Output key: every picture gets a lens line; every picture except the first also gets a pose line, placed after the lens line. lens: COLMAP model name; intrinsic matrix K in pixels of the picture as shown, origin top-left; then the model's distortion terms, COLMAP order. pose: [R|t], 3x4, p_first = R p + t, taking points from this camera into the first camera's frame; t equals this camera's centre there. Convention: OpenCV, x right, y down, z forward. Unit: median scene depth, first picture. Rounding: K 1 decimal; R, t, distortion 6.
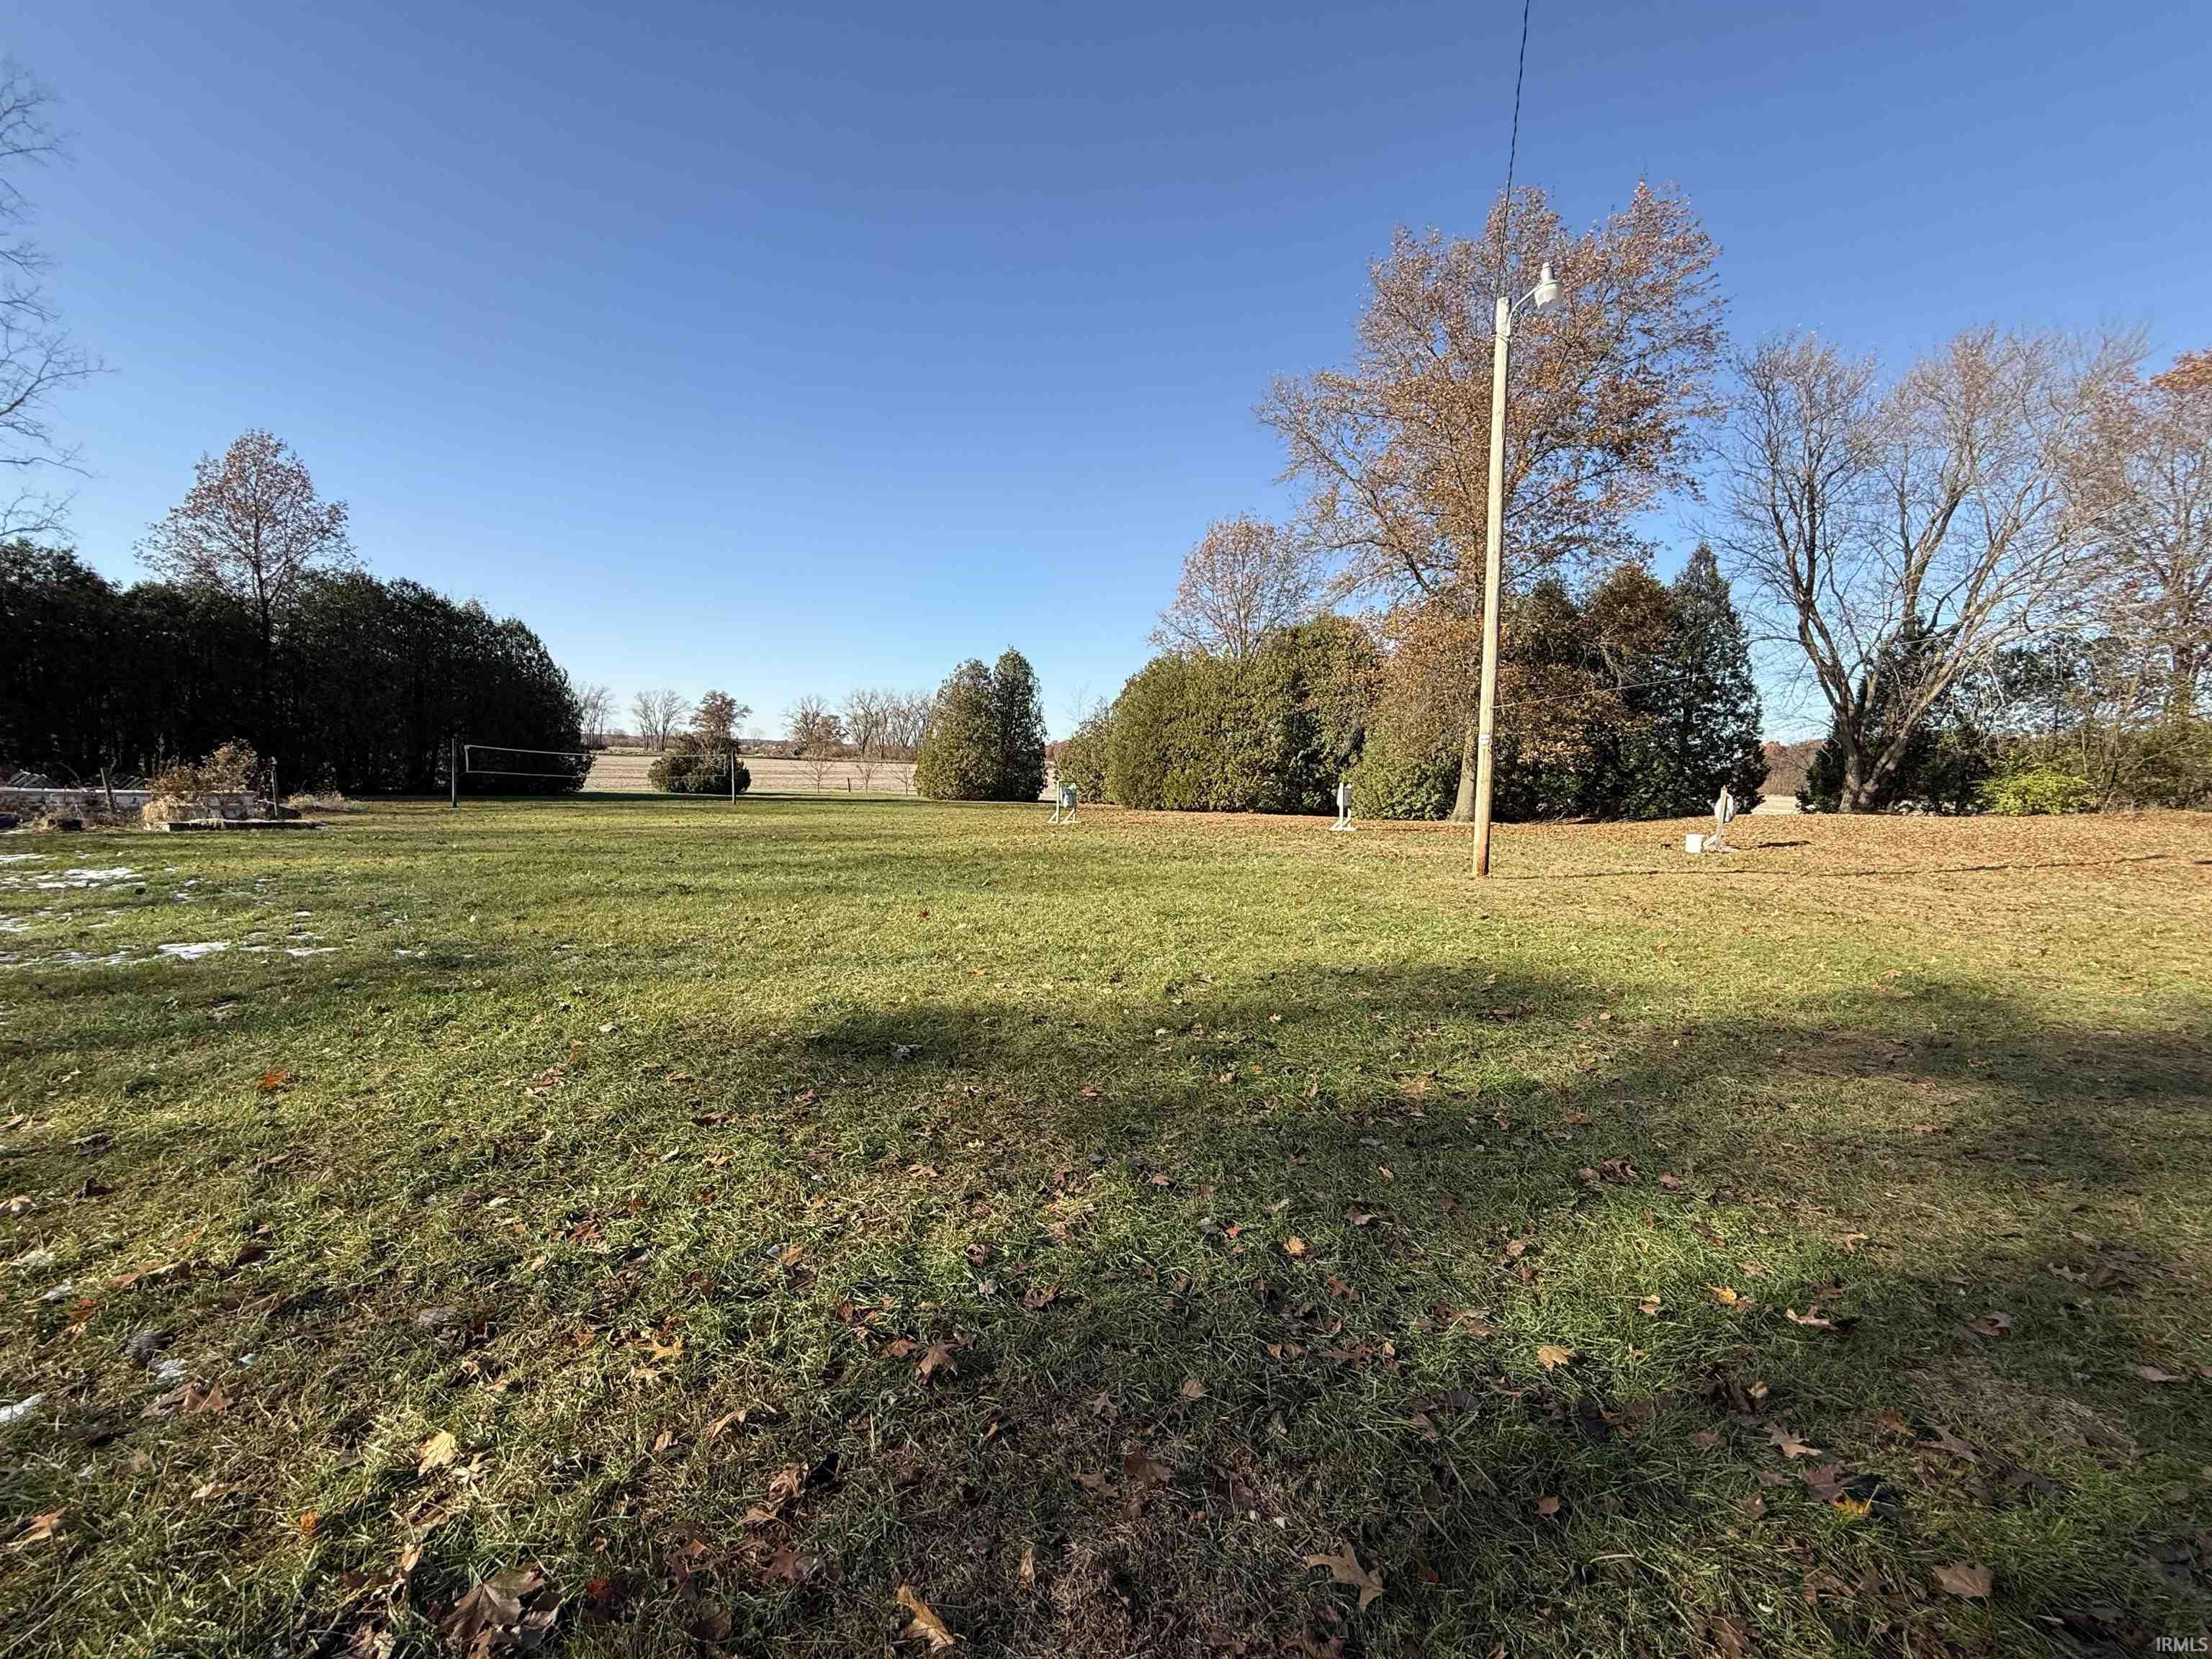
lens RADIAL K [[857.1, 0, 1099.4], [0, 857.1, 833.3], [0, 0, 1]] dist [-0.023239, 0.002248]
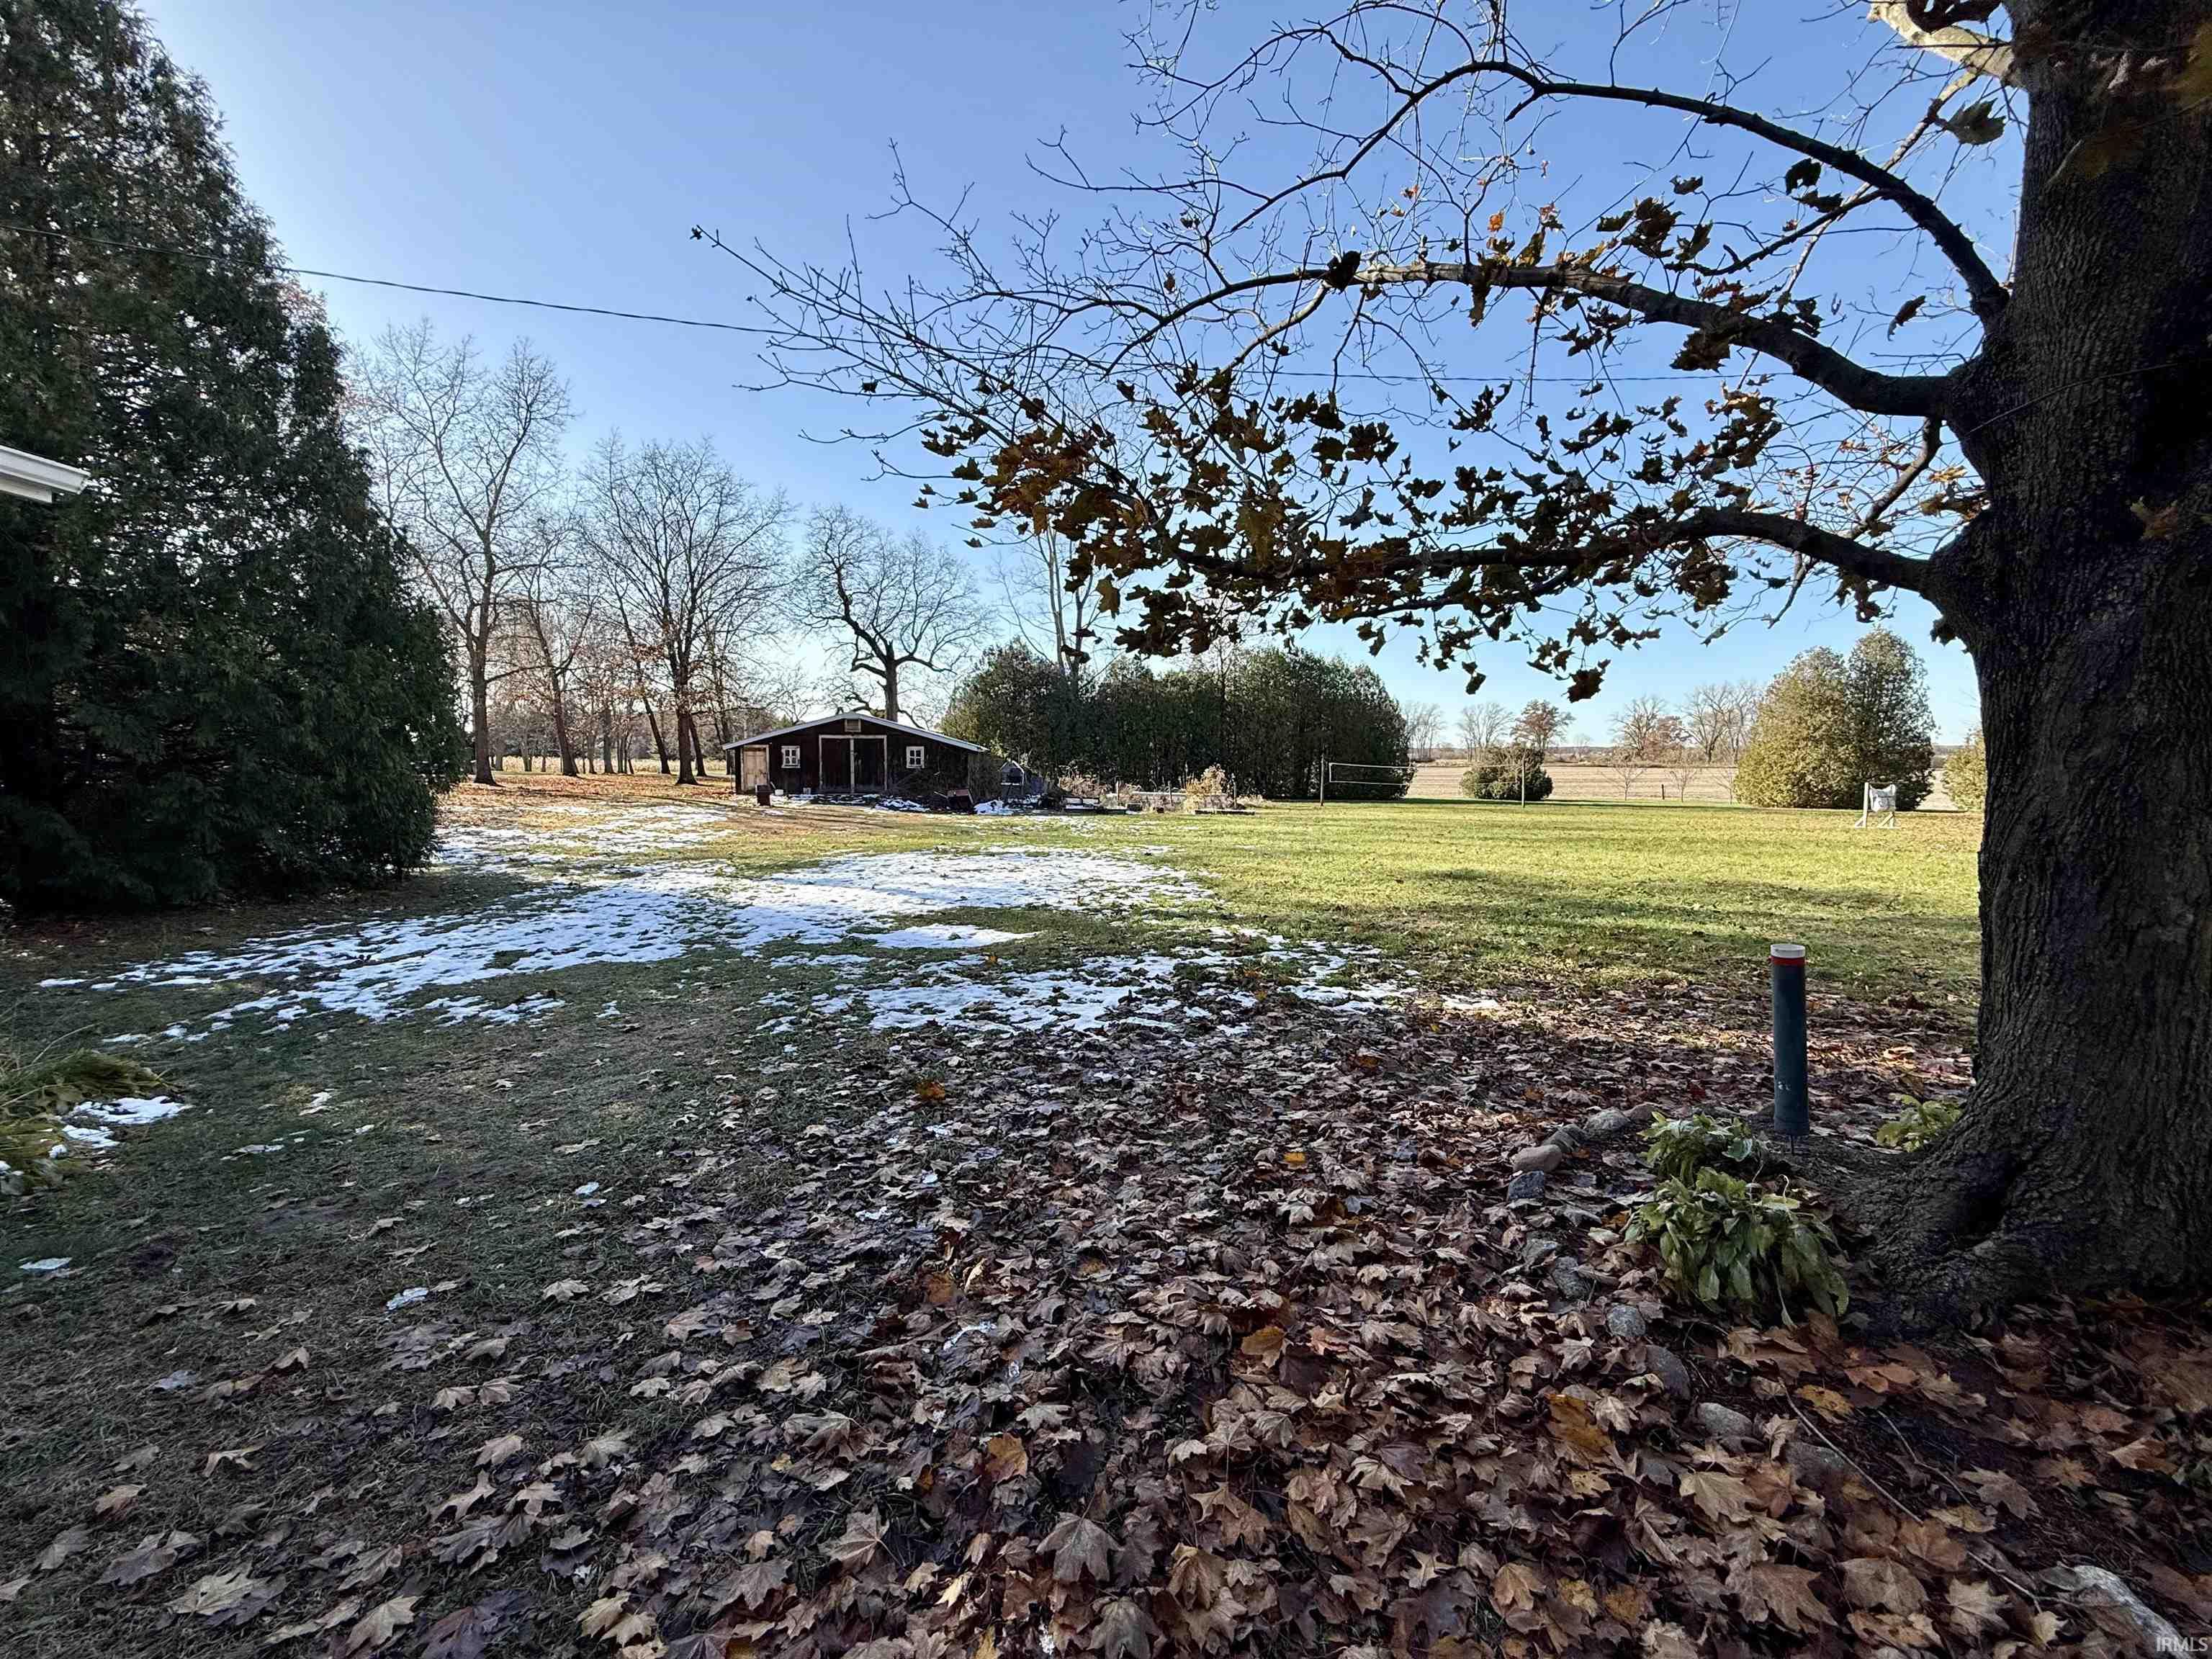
lens RADIAL K [[857.1, 0, 1099.4], [0, 857.1, 833.3], [0, 0, 1]] dist [-0.023239, 0.002248]
pose [[0.623173, 0.030905, -0.781473, 0.074159], [-0.040221, 0.999163, 0.007441, 0.009945], [0.781049, 0.026795, 0.623895, -0.105939]]
